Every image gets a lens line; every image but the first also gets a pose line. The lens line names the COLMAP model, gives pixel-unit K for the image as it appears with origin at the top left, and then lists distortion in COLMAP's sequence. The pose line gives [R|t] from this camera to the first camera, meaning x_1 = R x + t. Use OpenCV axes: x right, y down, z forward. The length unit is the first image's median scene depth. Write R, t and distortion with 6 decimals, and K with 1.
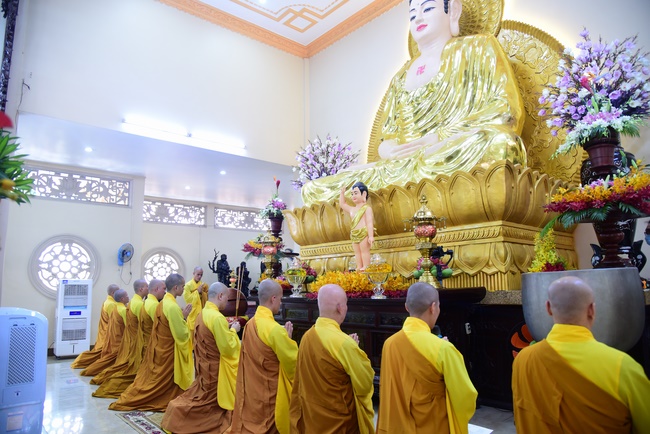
lens RADIAL K [[442.1, 0, 325.0], [0, 442.1, 217.0], [0, 0, 1]] dist [-0.103685, 0.000352]
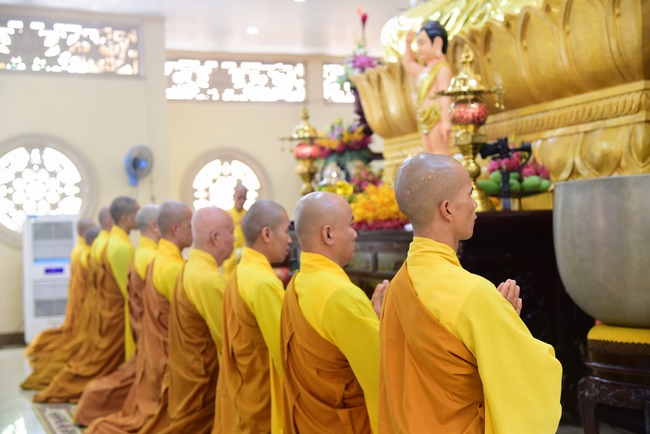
lens RADIAL K [[1029.5, 0, 325.0], [0, 1029.5, 217.0], [0, 0, 1]] dist [0.335919, -0.072902]
pose [[0.929705, -0.014217, -0.368029, 0.387266], [0.070097, 0.987820, 0.138917, -0.025421], [0.361572, -0.154949, 0.919378, -0.238233]]
